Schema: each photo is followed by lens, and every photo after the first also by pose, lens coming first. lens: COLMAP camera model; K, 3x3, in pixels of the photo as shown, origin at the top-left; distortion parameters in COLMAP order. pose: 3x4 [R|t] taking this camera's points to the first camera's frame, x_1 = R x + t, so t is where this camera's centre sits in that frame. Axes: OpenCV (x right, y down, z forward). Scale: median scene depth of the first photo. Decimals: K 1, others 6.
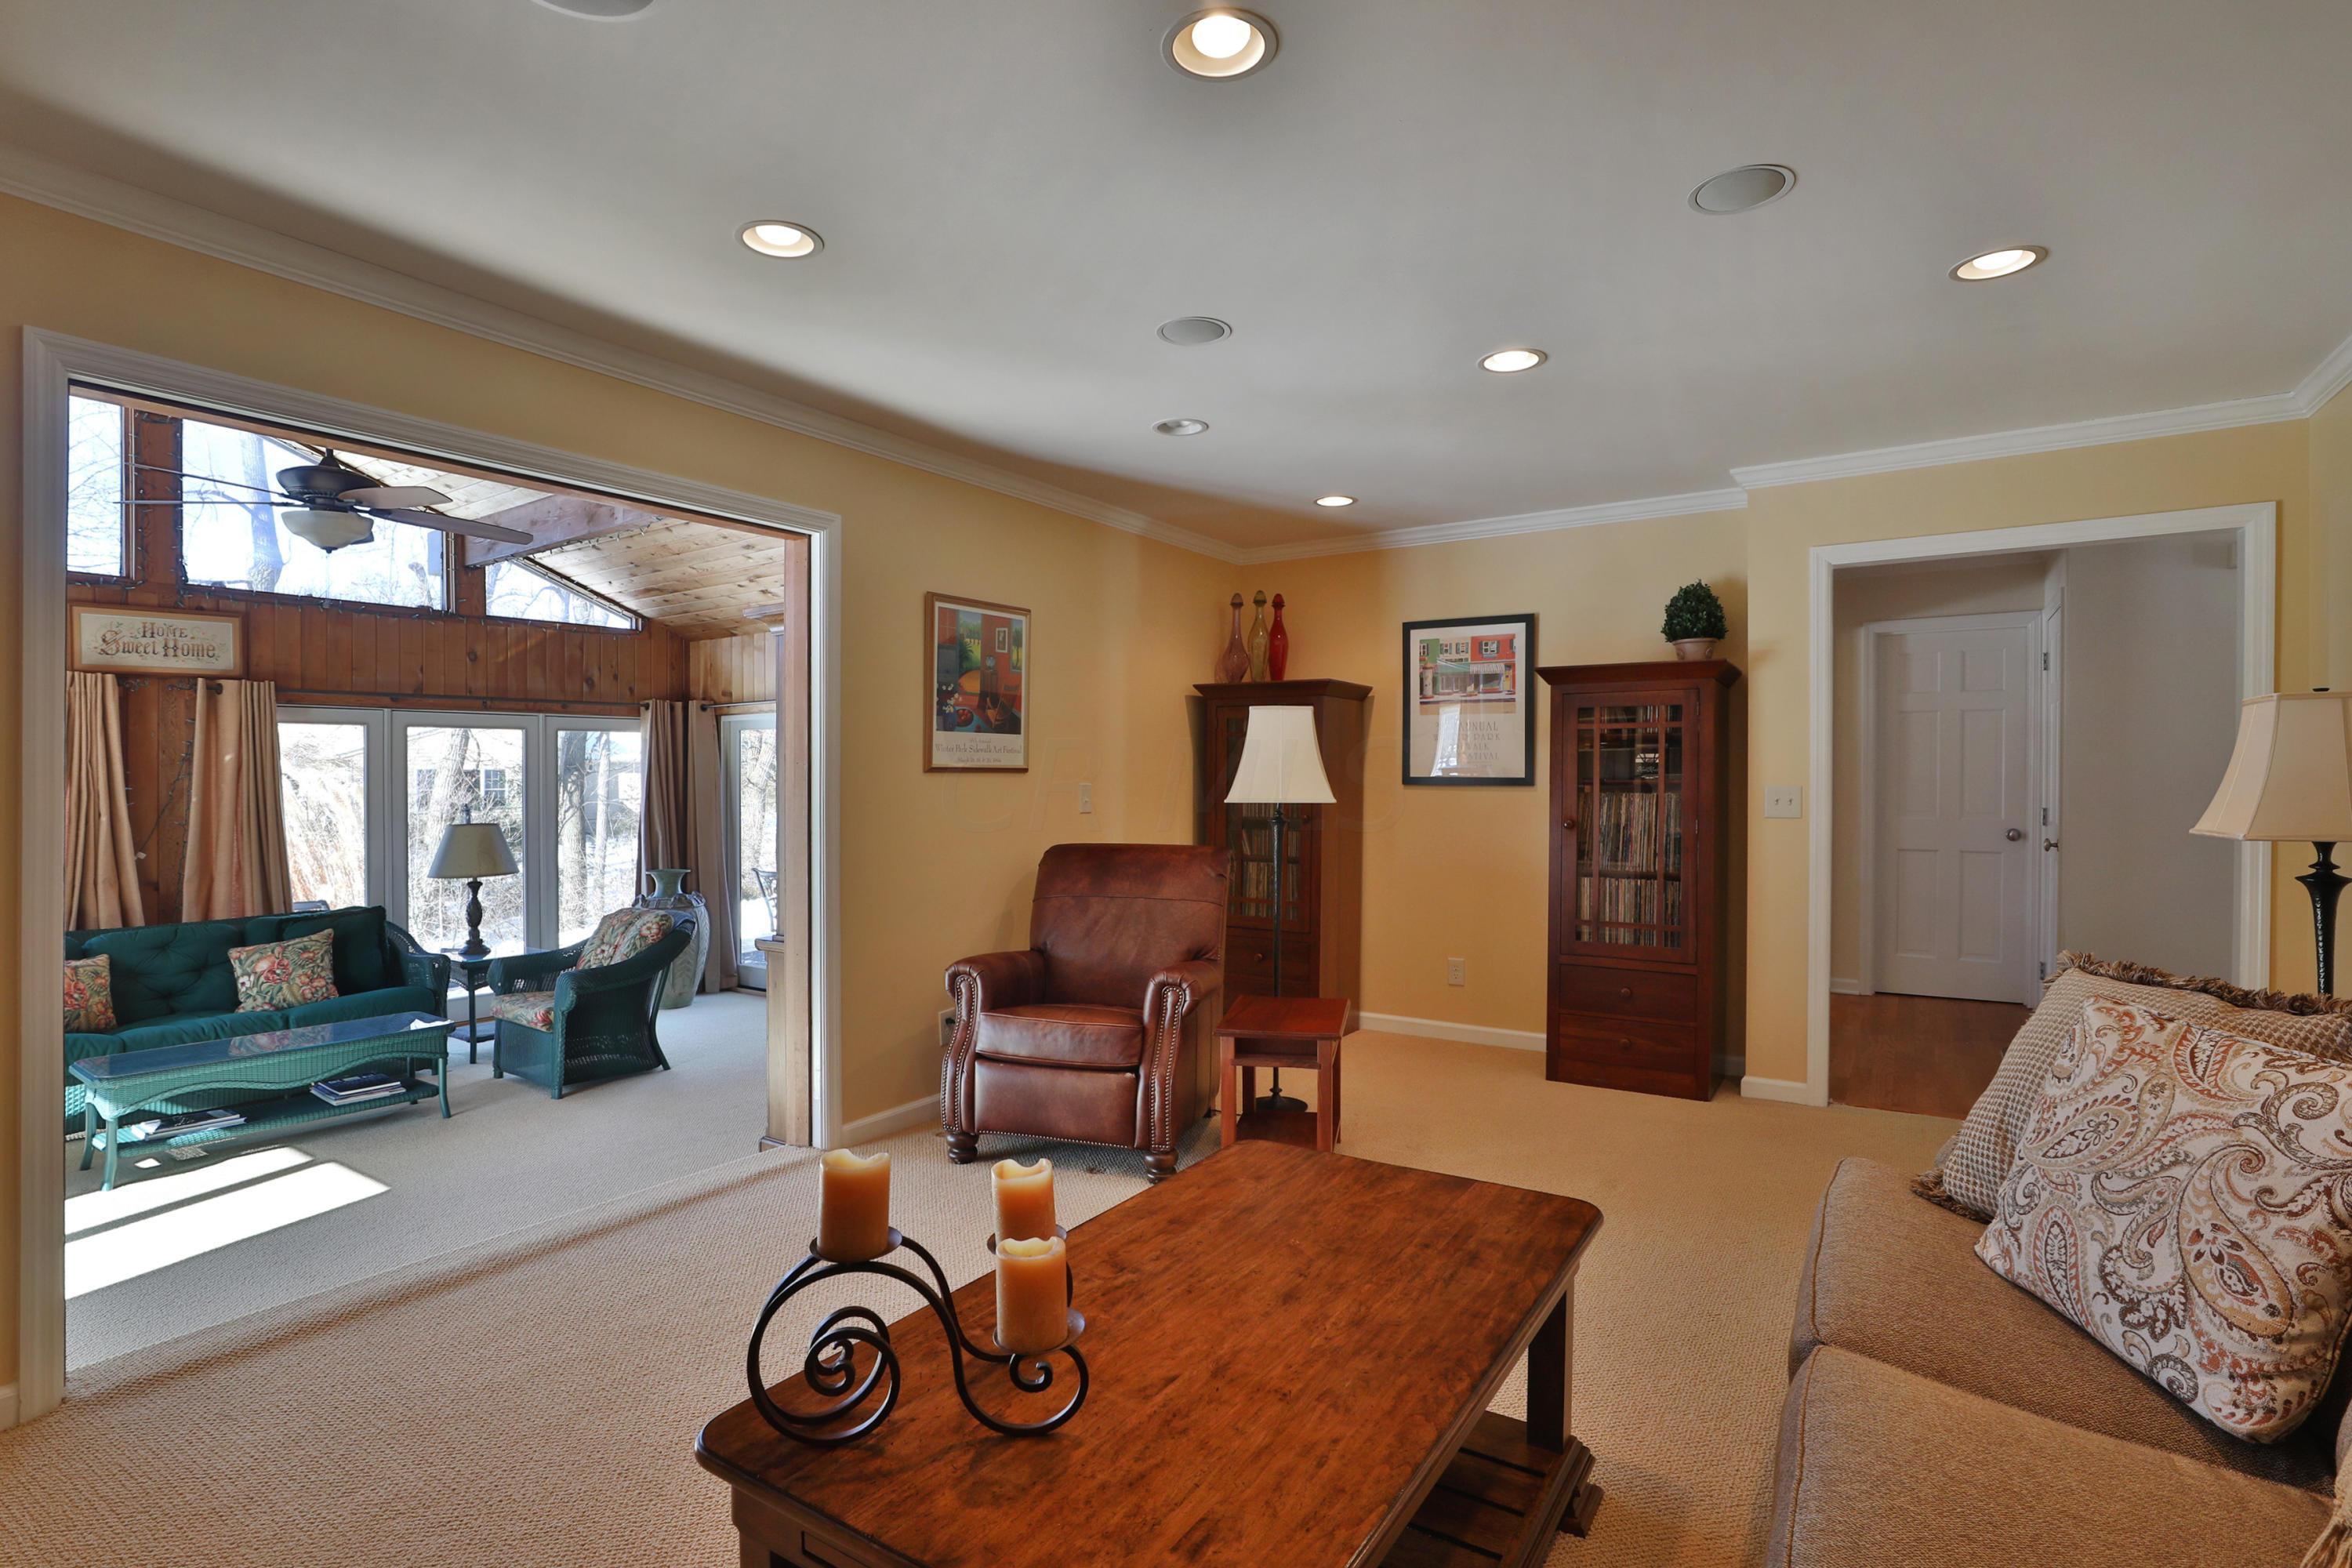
lens RADIAL K [[1142.7, 0, 1164.8], [0, 1142.7, 788.9], [0, 0, 1]] dist [-0.039789, 0.010841]
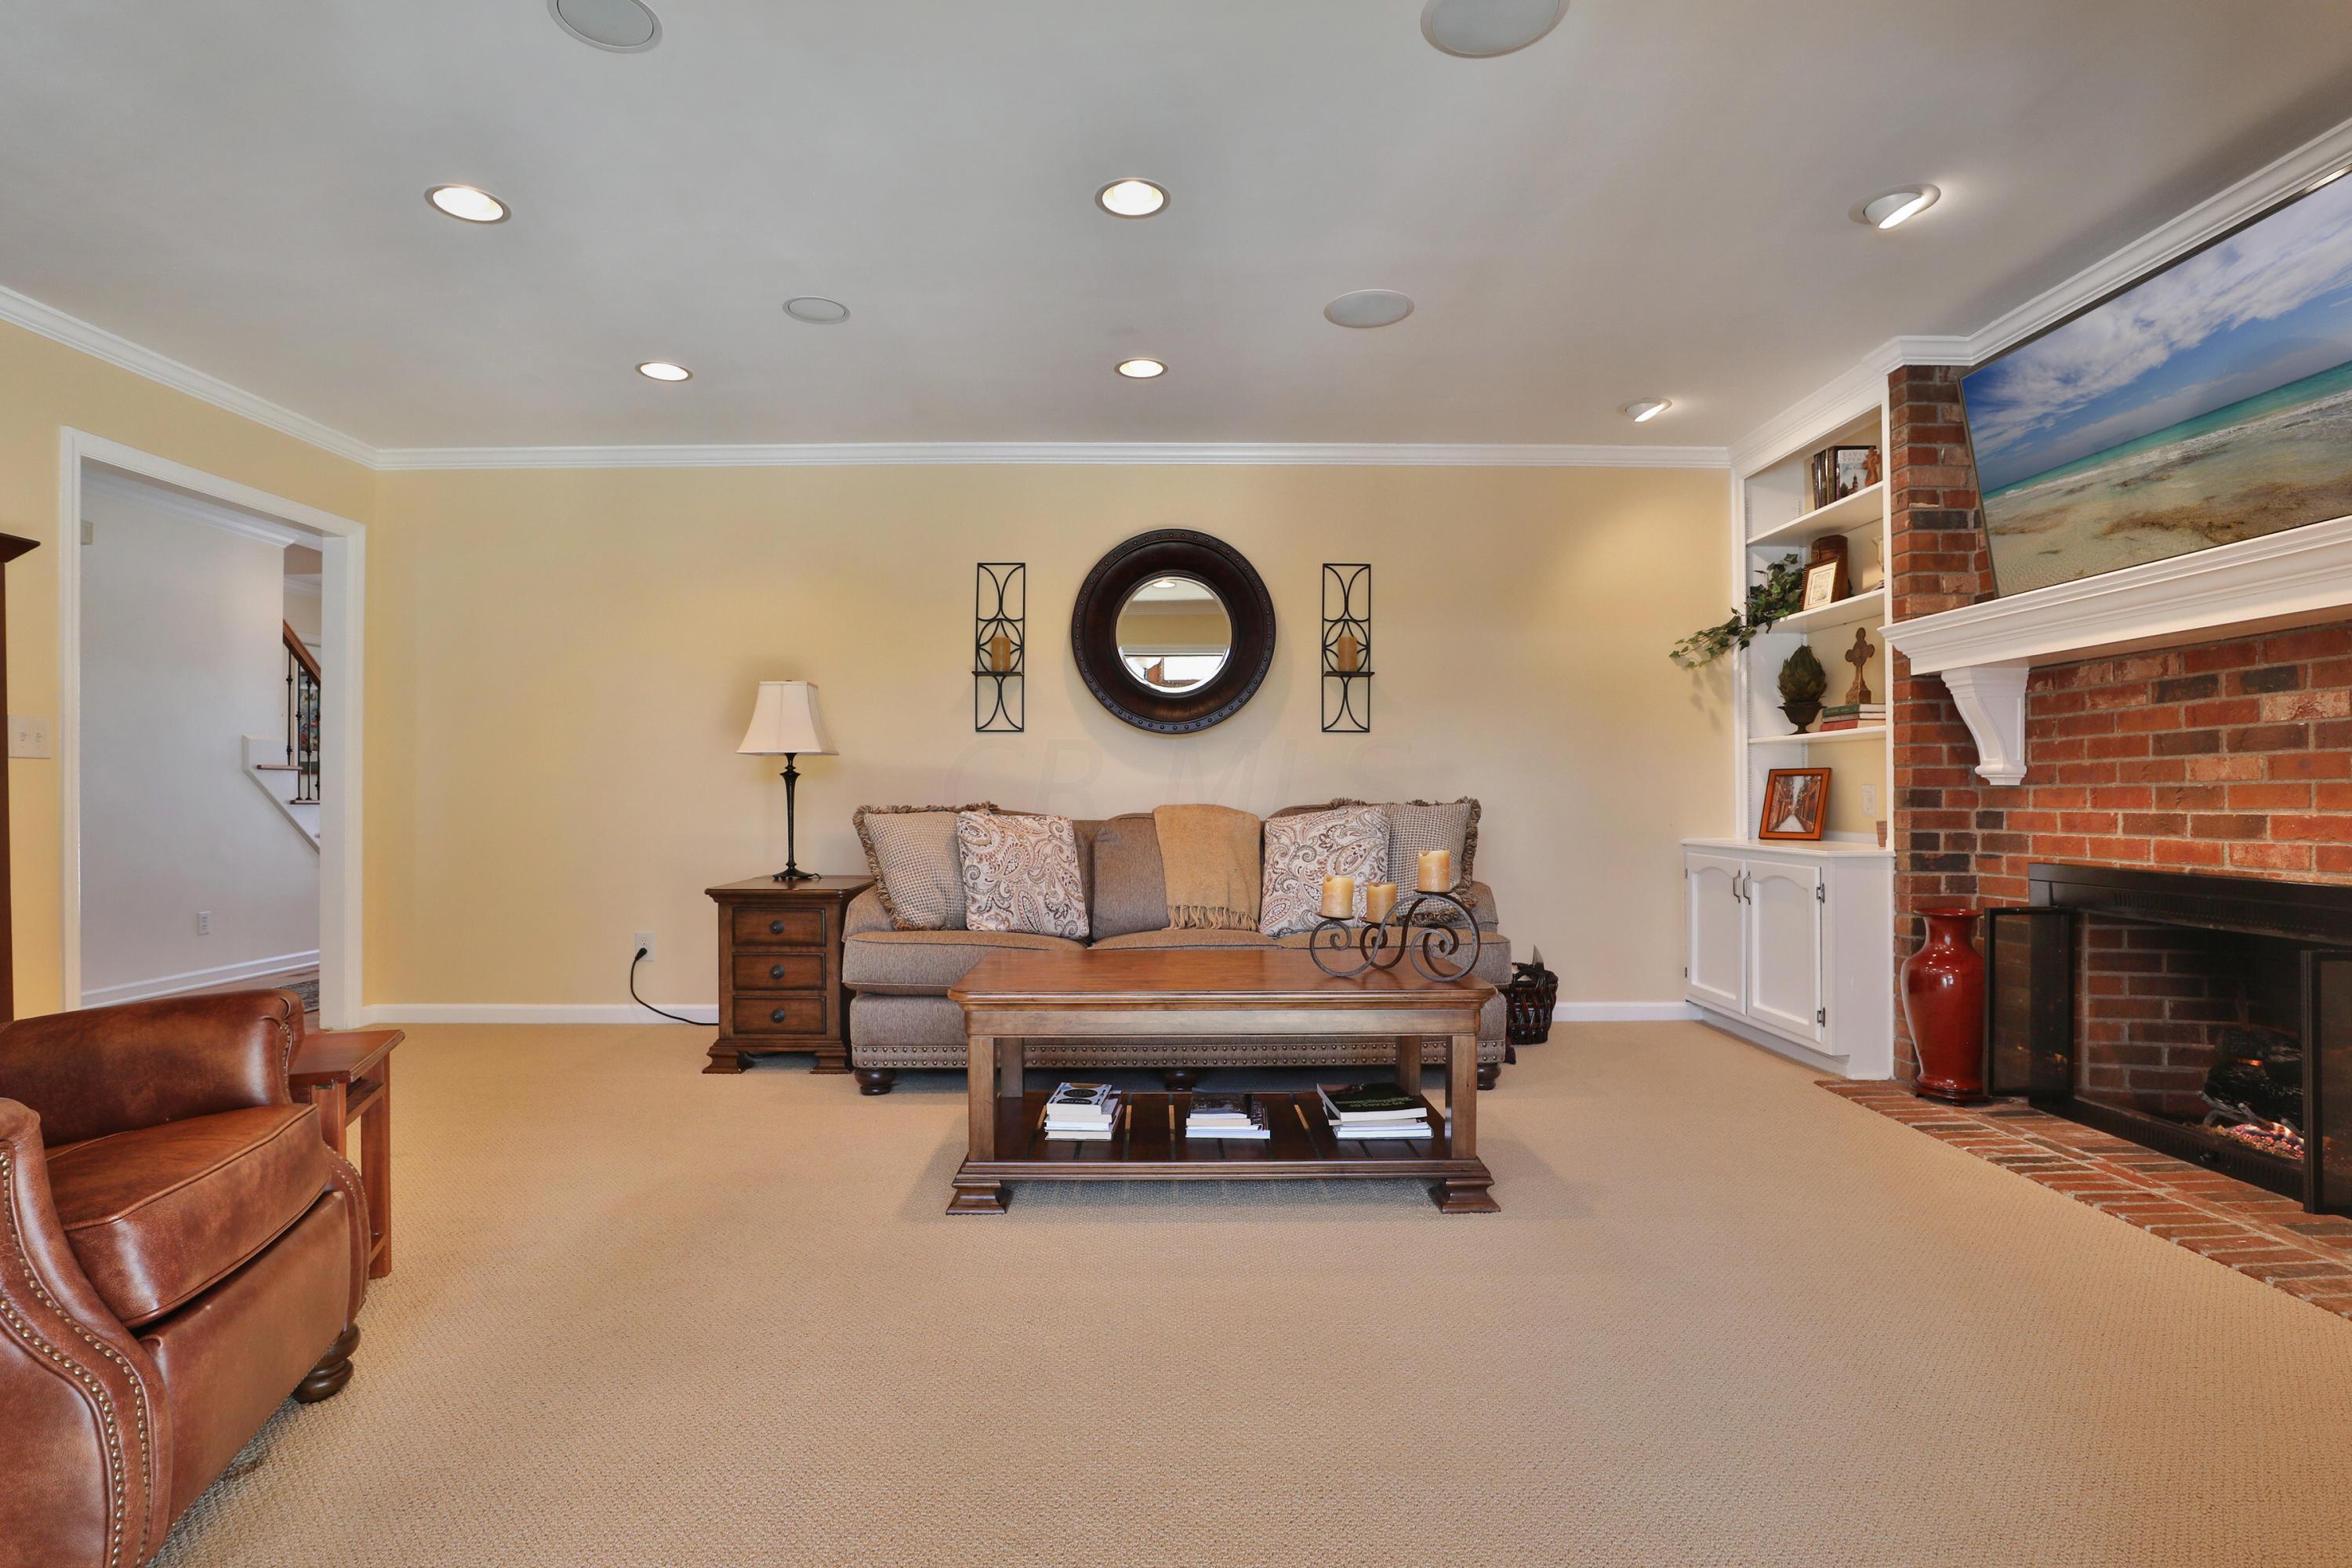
lens RADIAL K [[1142.7, 0, 1176.0], [0, 1142.7, 788.9], [0, 0, 1]] dist [-0.039789, 0.010841]
pose [[-0.556672, 0.002706, 0.830728, -1.104678], [0.010904, 0.999932, 0.004049, 0.110066], [-0.830661, 0.011312, -0.556664, 1.589296]]
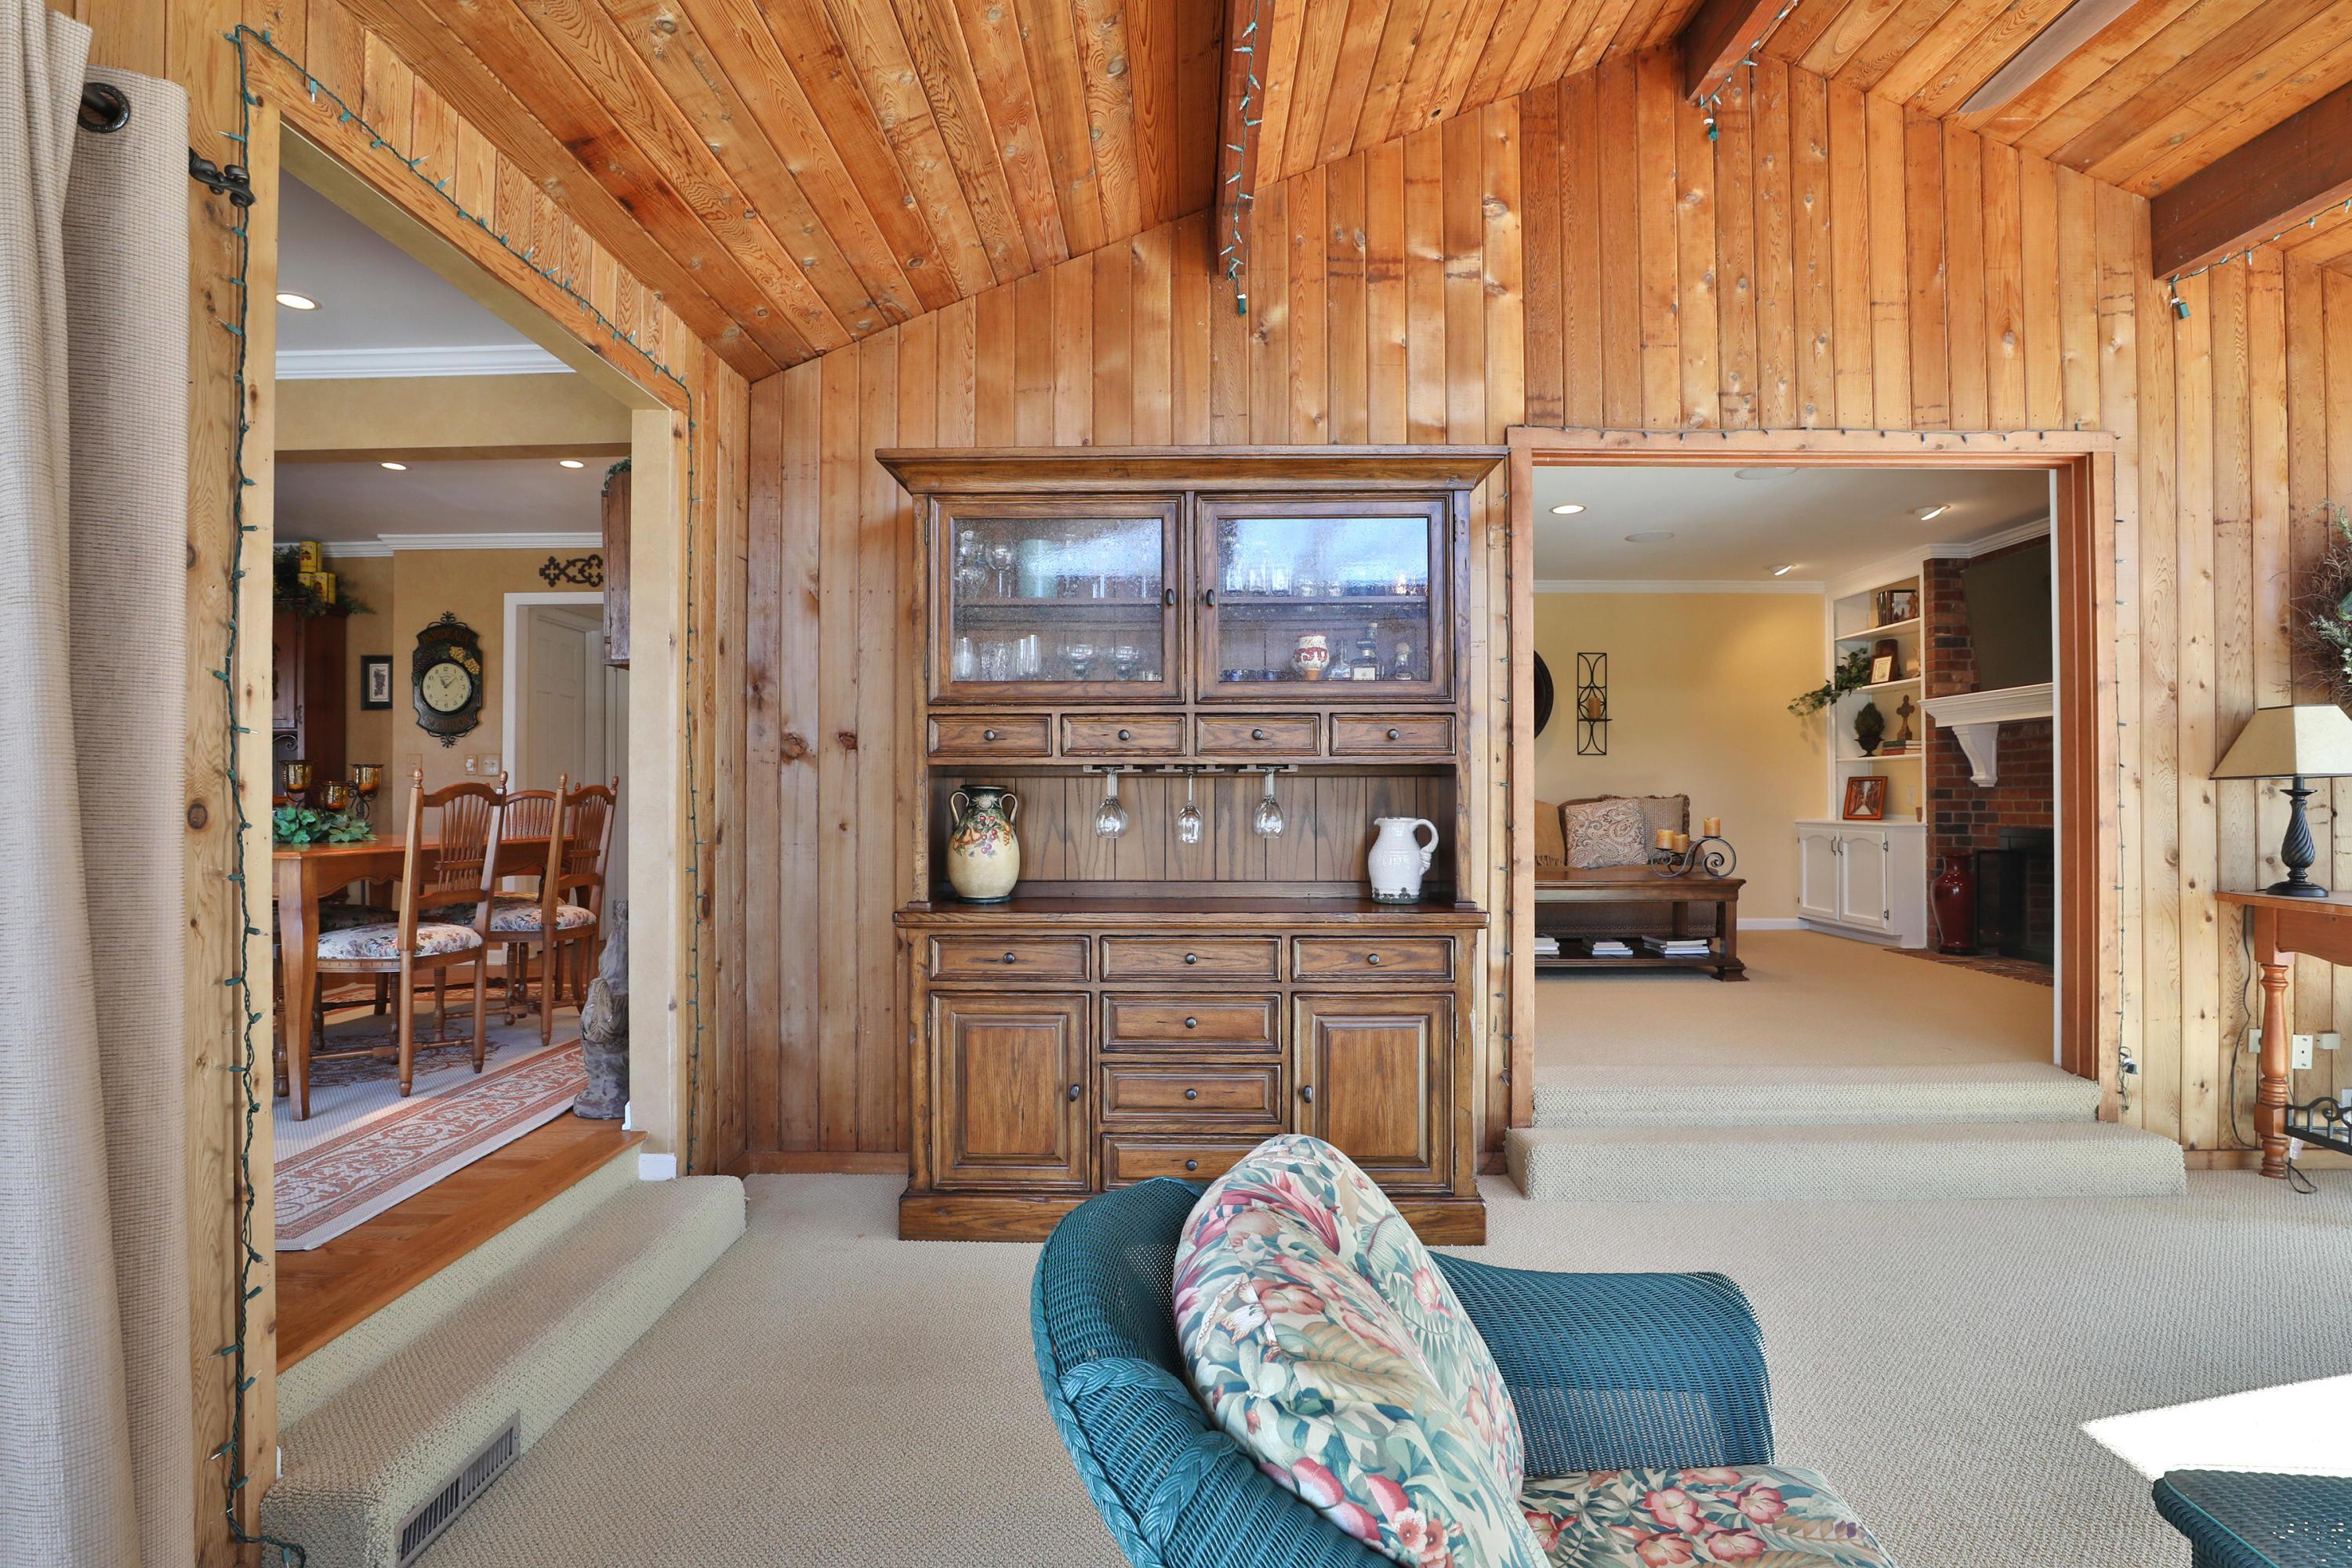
lens RADIAL K [[1142.7, 0, 1172.9], [0, 1142.7, 786.3], [0, 0, 1]] dist [-0.039789, 0.010841]
pose [[-0.542843, 0.005336, 0.839817, -1.805768], [0.011684, 0.999931, 0.001199, 0.092650], [-0.839753, 0.010463, -0.542868, 3.249930]]
